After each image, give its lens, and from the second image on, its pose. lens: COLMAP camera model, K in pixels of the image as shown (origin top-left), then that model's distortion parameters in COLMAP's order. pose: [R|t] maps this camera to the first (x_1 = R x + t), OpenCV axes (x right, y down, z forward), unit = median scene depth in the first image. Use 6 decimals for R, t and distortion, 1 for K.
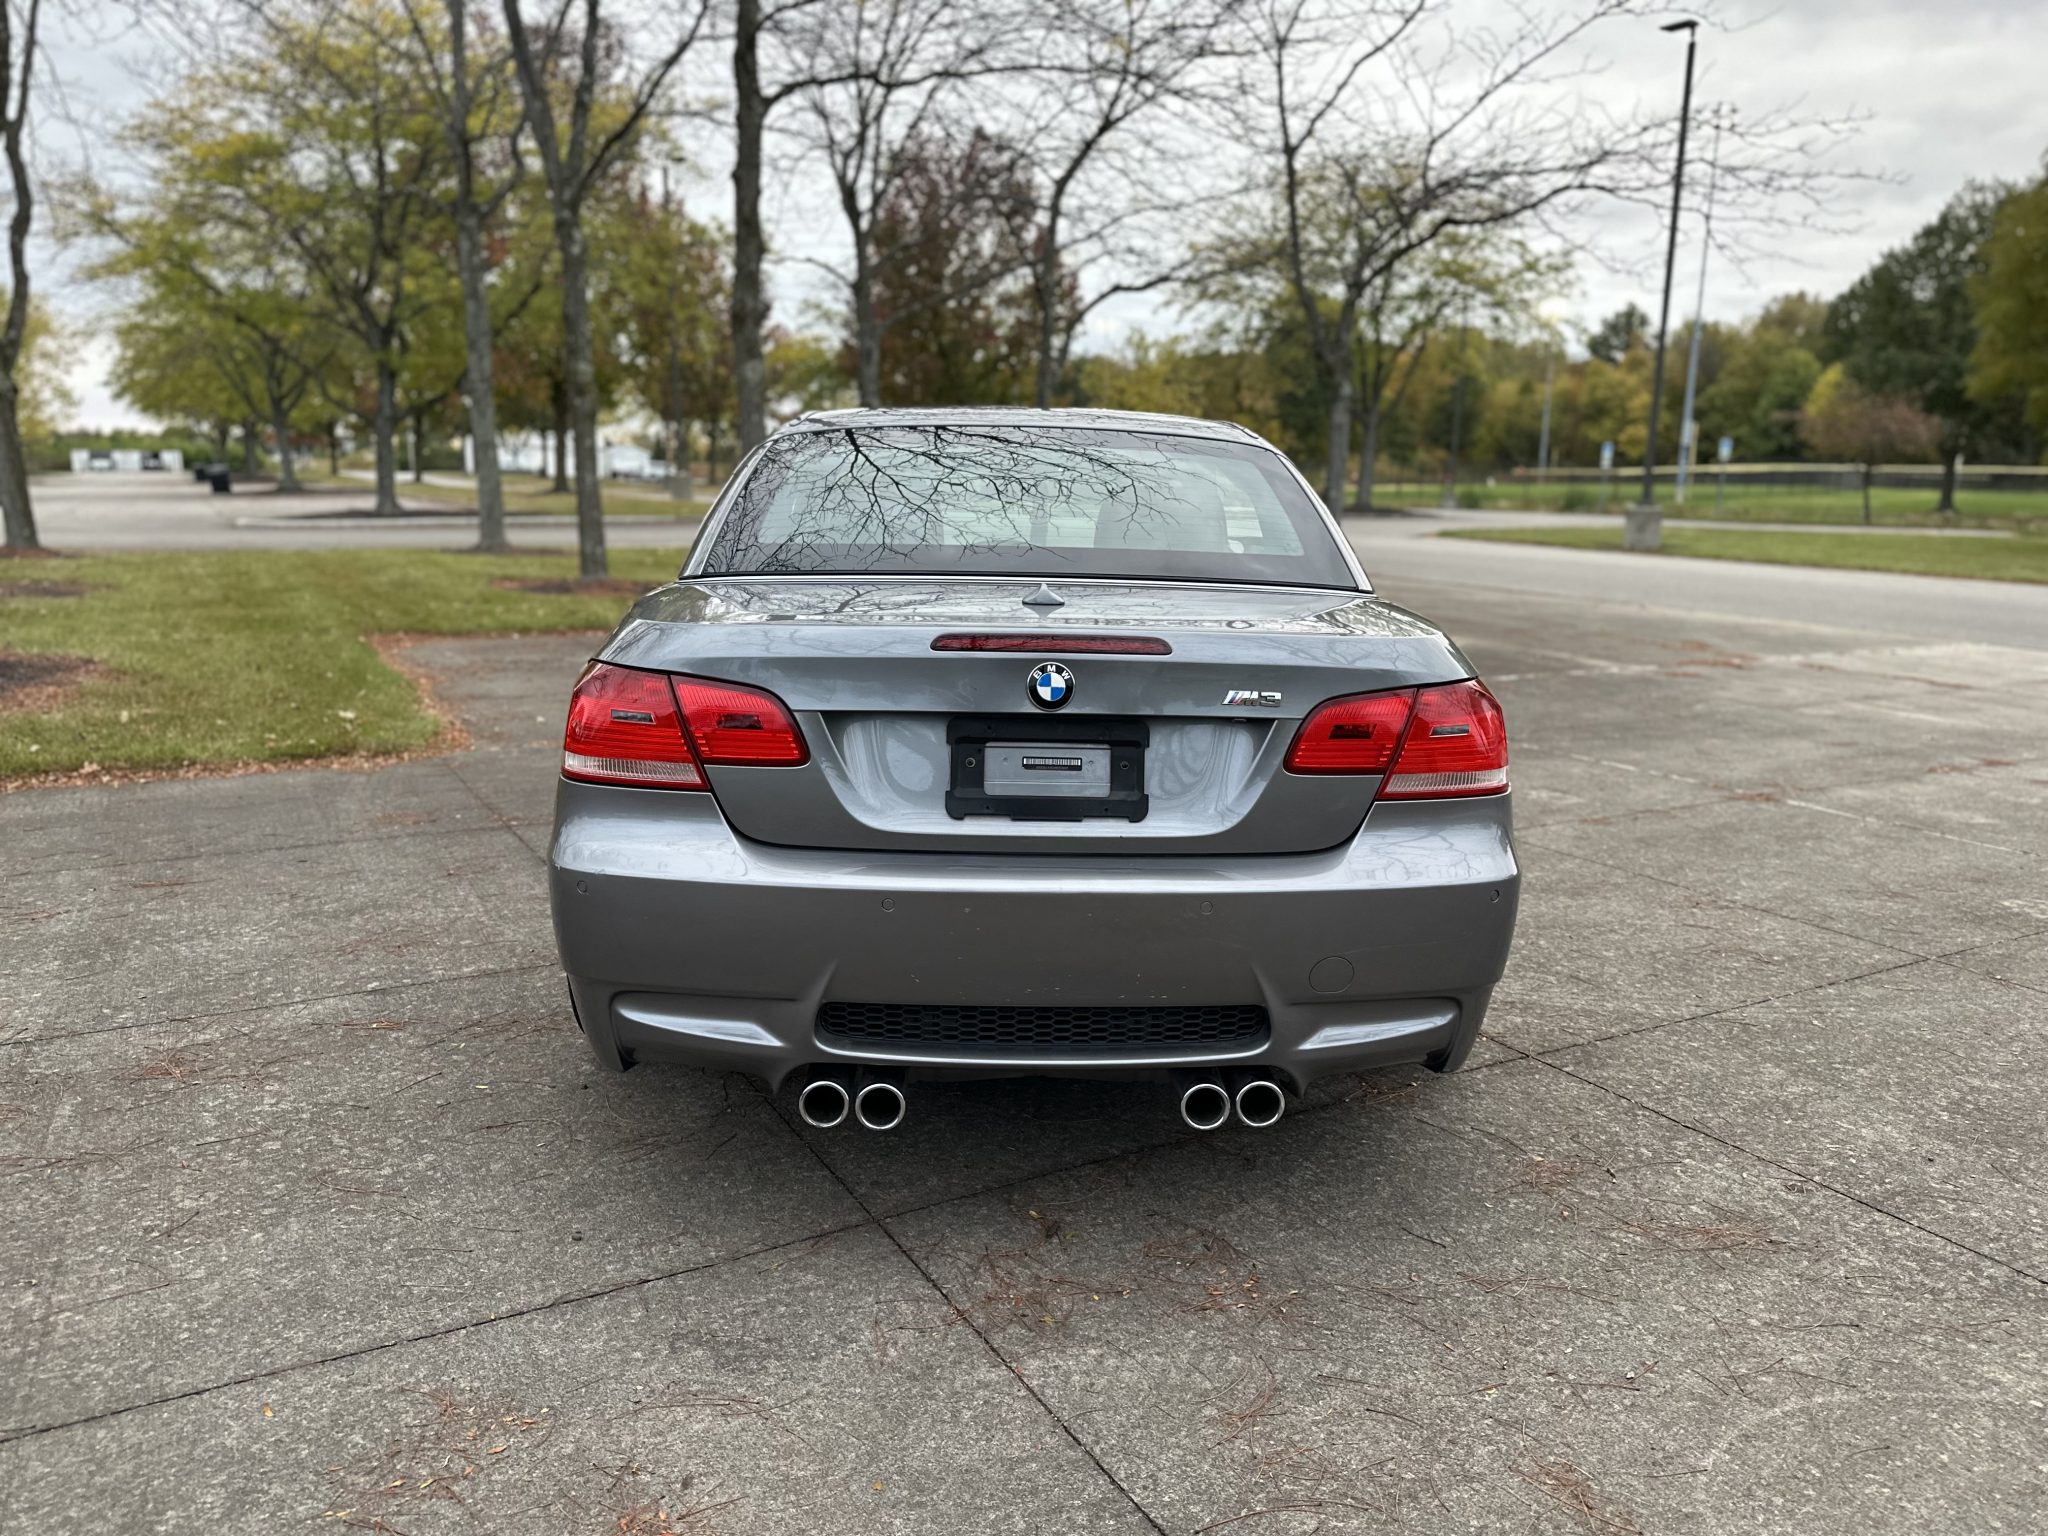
lens RADIAL K [[1448.5, 0, 1031.0], [0, 1448.5, 772.6], [0, 0, 1]] dist [0.026322, -0.034442]
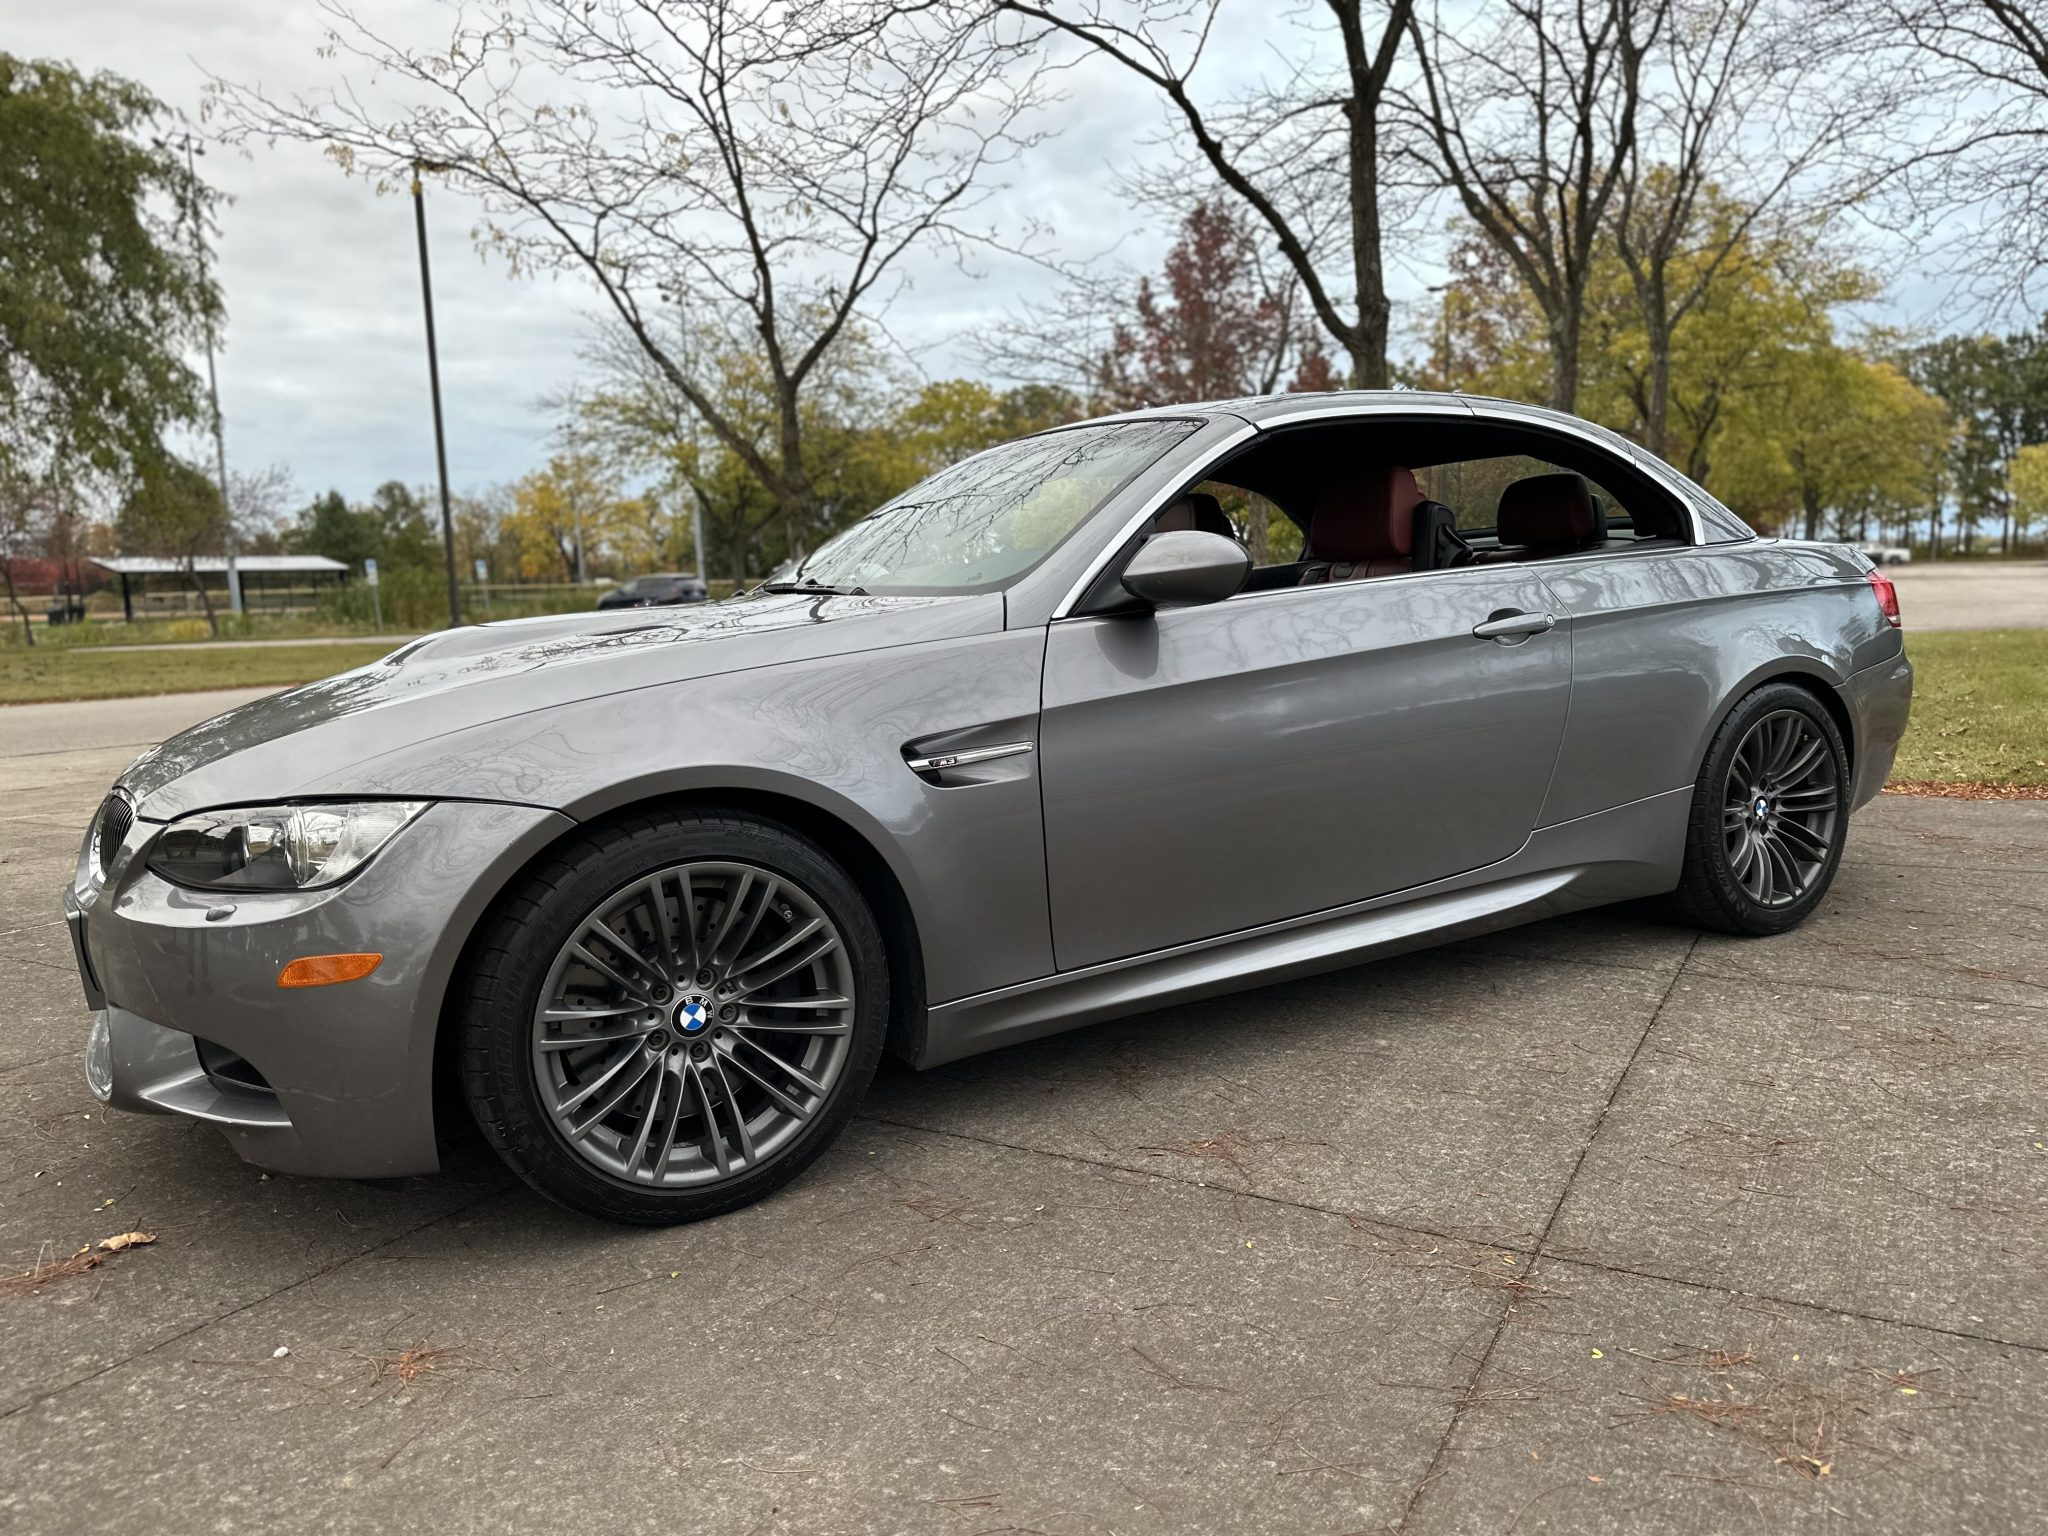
lens RADIAL K [[1448.5, 0, 1045.0], [0, 1448.5, 765.0], [0, 0, 1]] dist [0.026322, -0.034442]
pose [[-0.494424, -0.112765, 0.861875, -1.245901], [0.196774, 0.951287, 0.237345, -0.431848], [-0.846655, 0.286943, -0.448150, 2.495253]]
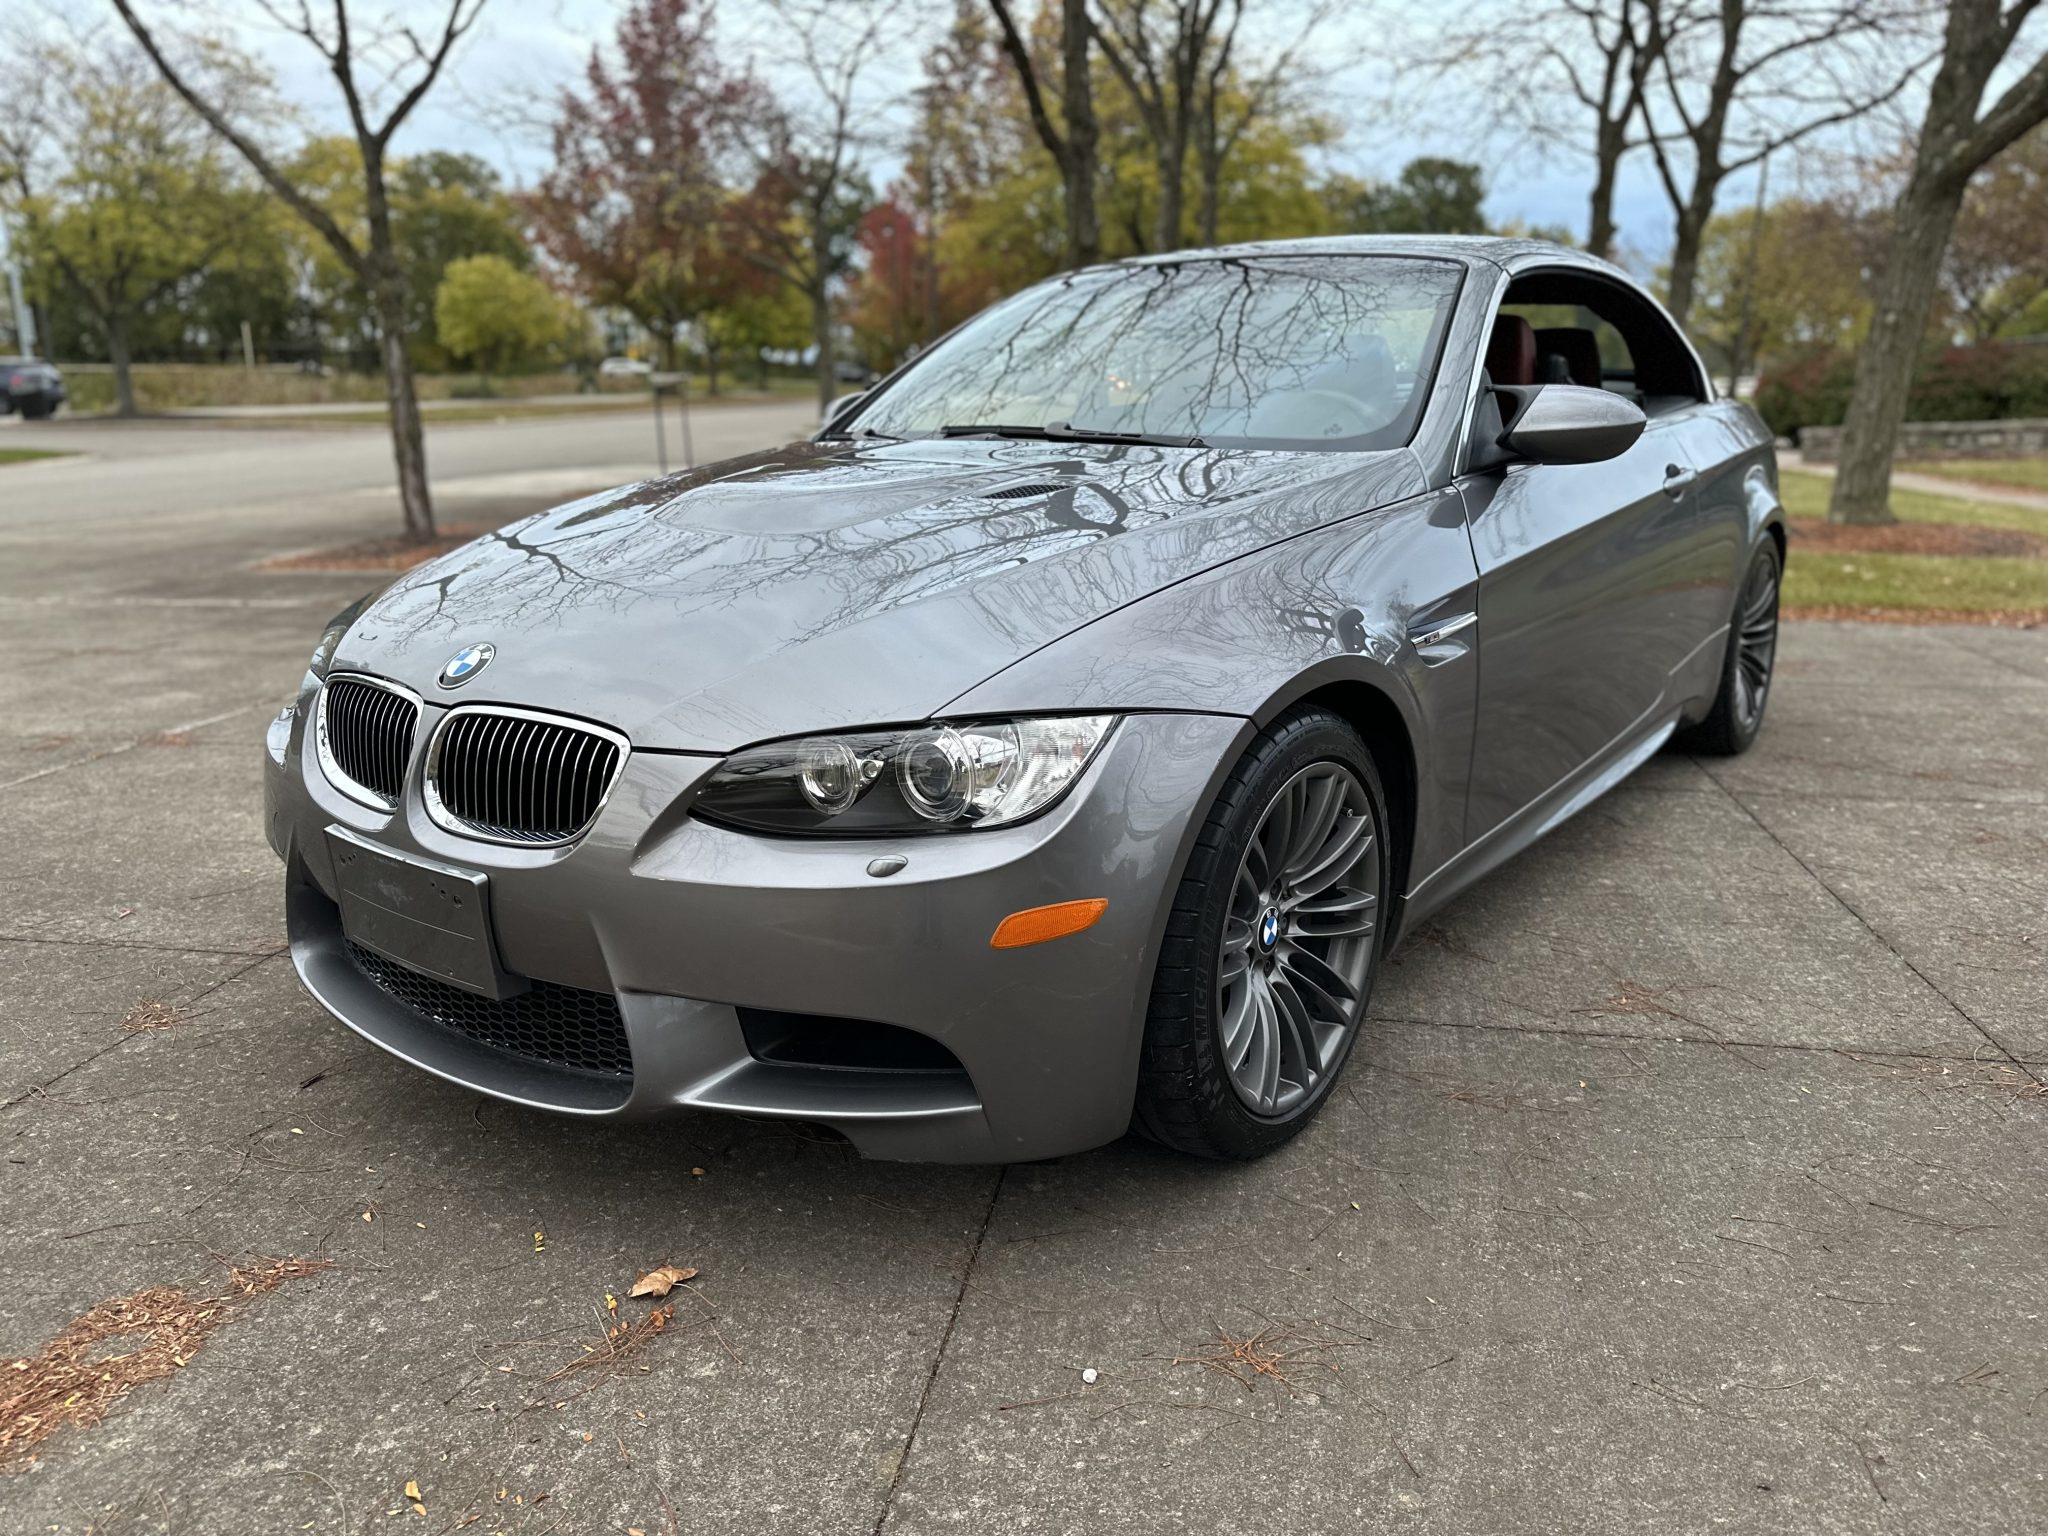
lens RADIAL K [[1448.5, 0, 1027.0], [0, 1448.5, 765.7], [0, 0, 1]] dist [0.026322, -0.034442]
pose [[-0.772435, -0.181858, 0.608500, -0.758298], [0.112317, 0.903907, 0.412720, -0.550762], [-0.625083, 0.387144, -0.677783, 2.925775]]
